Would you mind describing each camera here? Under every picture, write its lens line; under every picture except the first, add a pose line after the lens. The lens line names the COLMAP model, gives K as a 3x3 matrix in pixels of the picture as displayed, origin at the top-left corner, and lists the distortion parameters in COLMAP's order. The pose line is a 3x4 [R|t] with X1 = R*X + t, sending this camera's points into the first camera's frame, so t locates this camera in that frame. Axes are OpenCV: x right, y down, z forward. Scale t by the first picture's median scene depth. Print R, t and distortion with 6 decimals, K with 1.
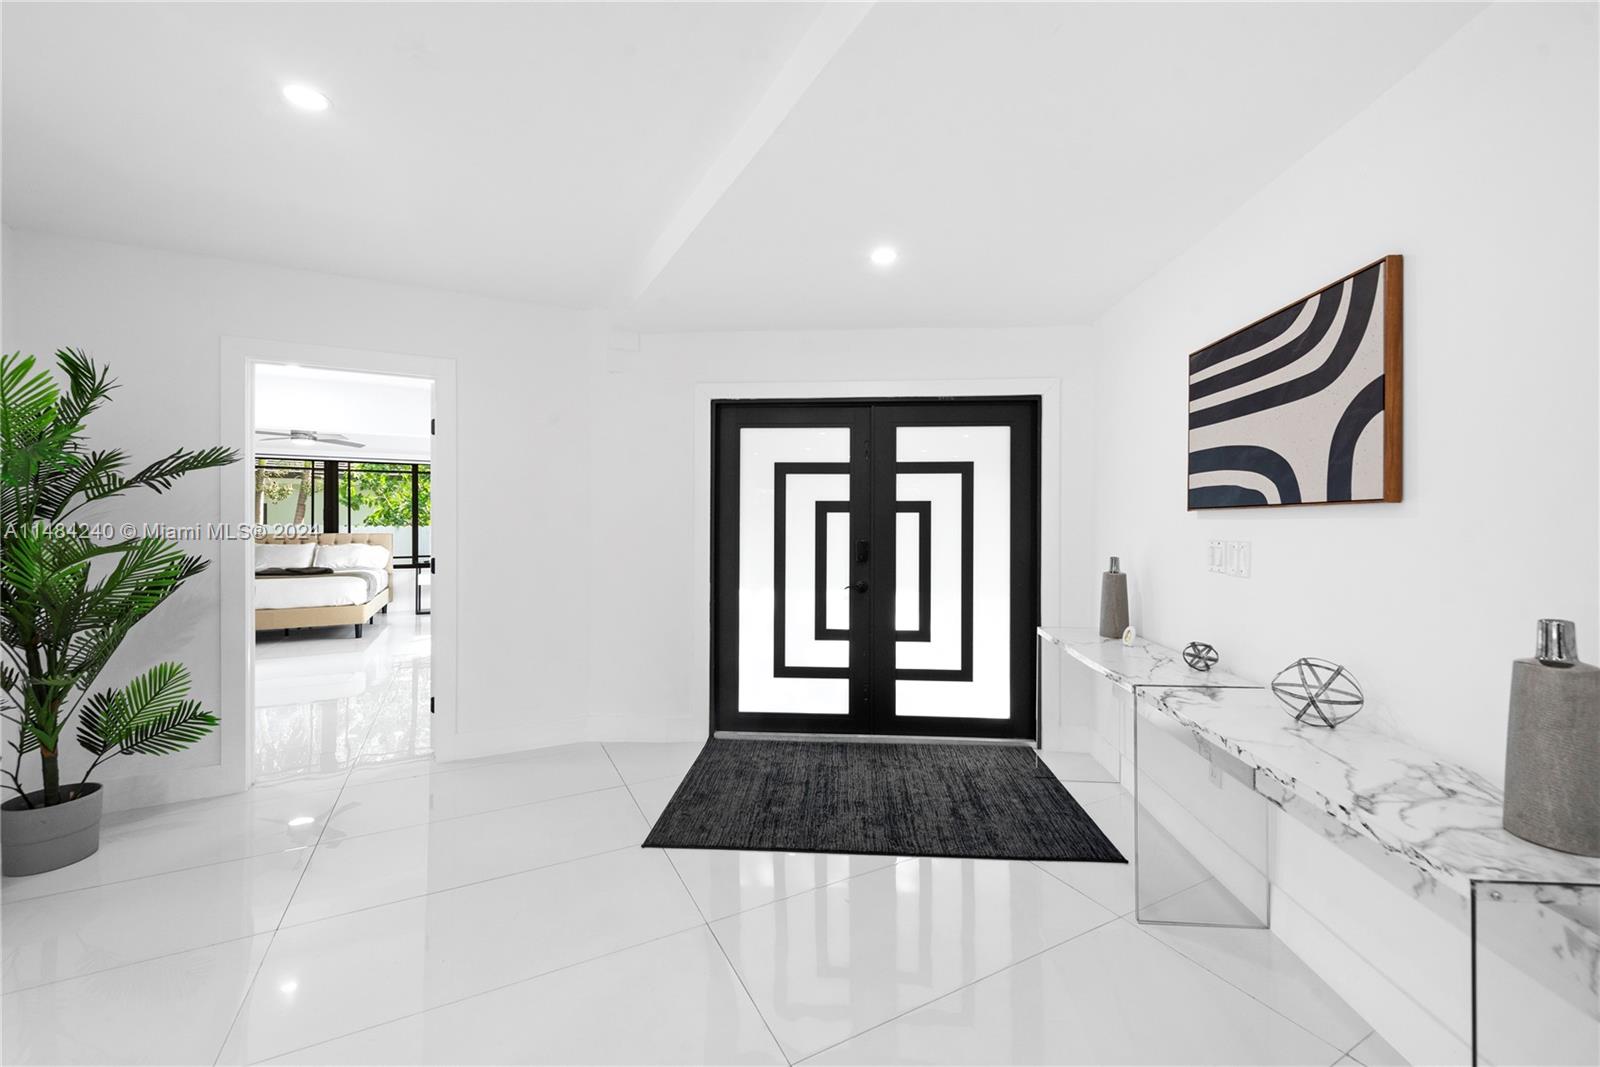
lens RADIAL K [[638.1, 0, 805.6], [0, 638.1, 528.2], [0, 0, 1]] dist [0.009996, -0.000047]
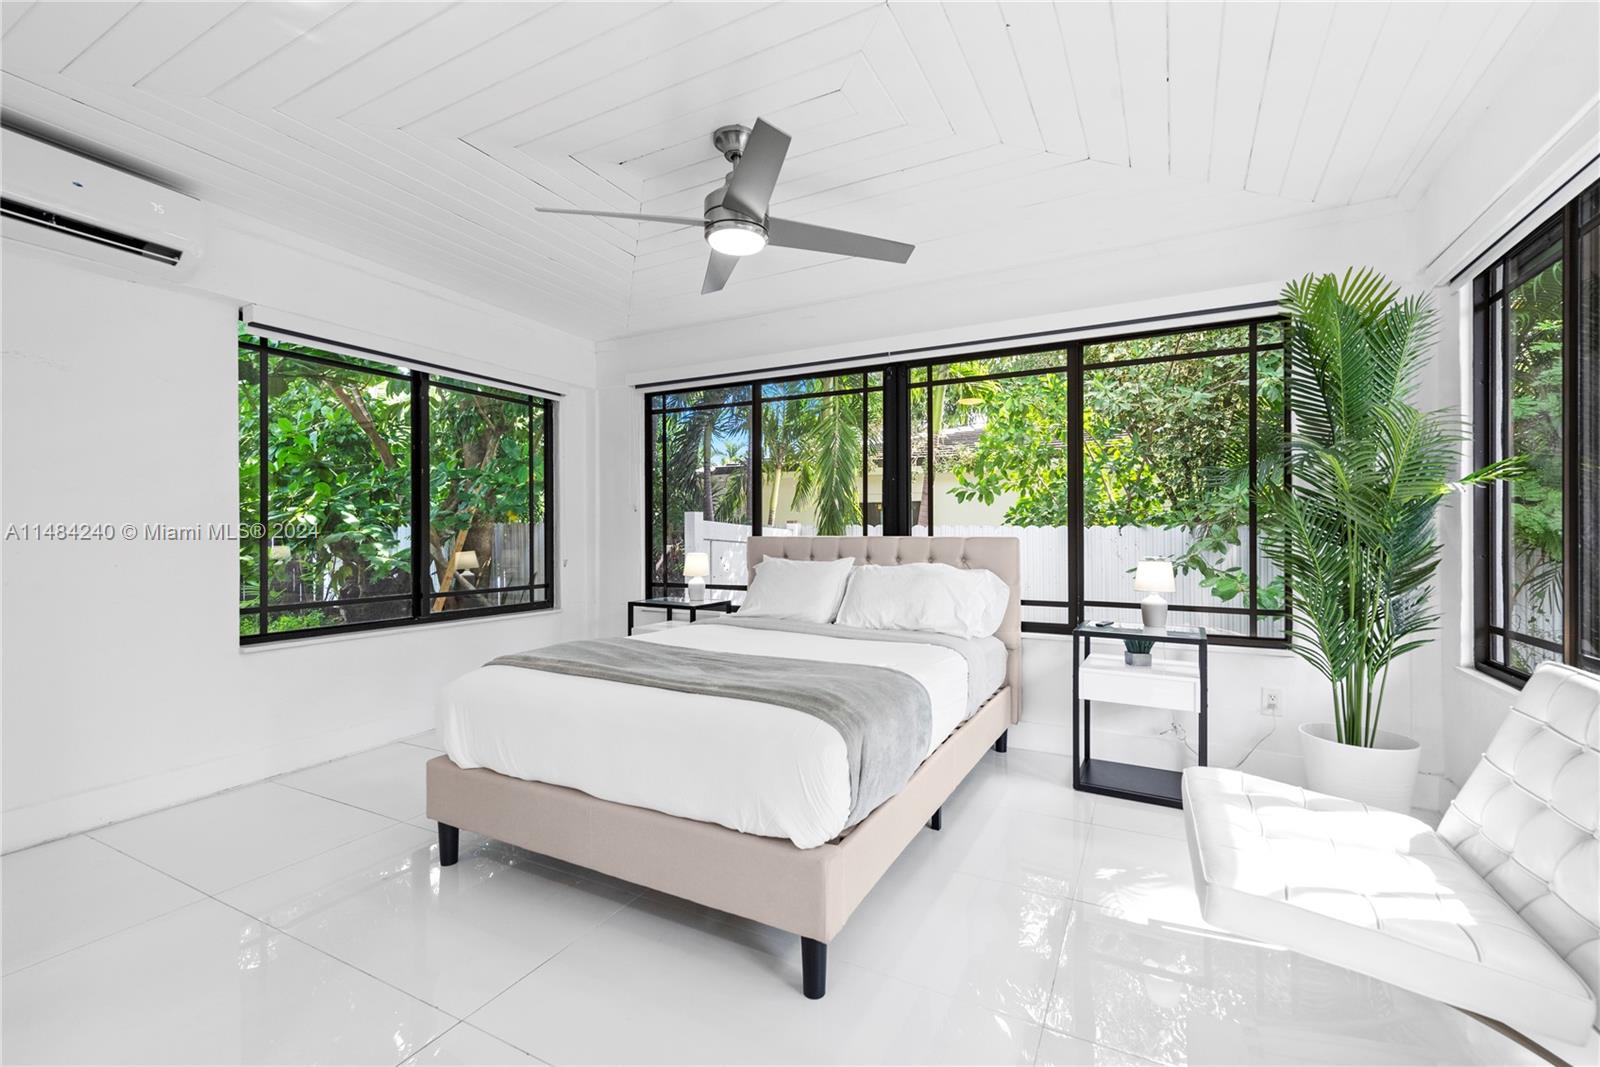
lens RADIAL K [[689.0, 0, 800.0], [0, 689.0, 533.5], [0, 0, 1]] dist [-0.000213, -0.000186]
pose [[0.571292, -0.003530, -0.820739, -0.403686], [-0.003640, 0.999970, -0.006835, 0.009496], [0.820739, 0.006892, 0.571262, 0.690478]]
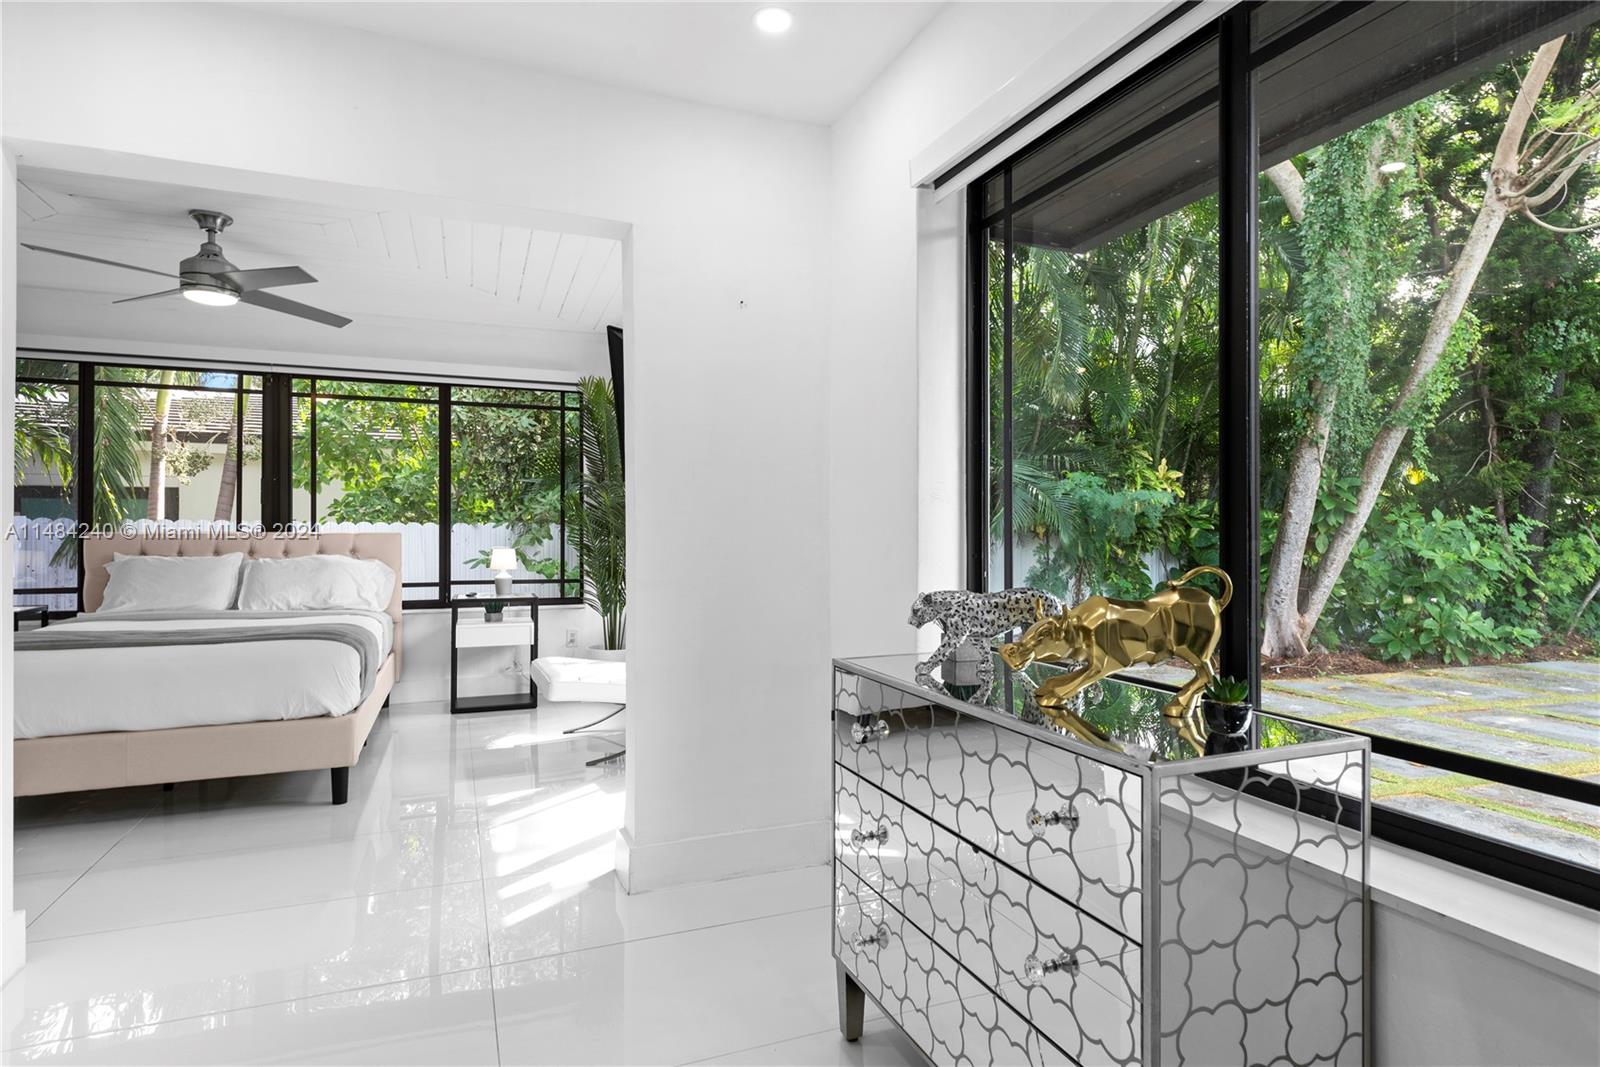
lens RADIAL K [[884.8, 0, 800.0], [0, 884.8, 533.5], [0, 0, 1]] dist [0.001638, 0.000053]
pose [[0.994196, -0.000322, -0.107587, -0.301136], [-0.000036, 0.999994, -0.003319, 0.011110], [0.107588, 0.003304, 0.994190, 0.413620]]
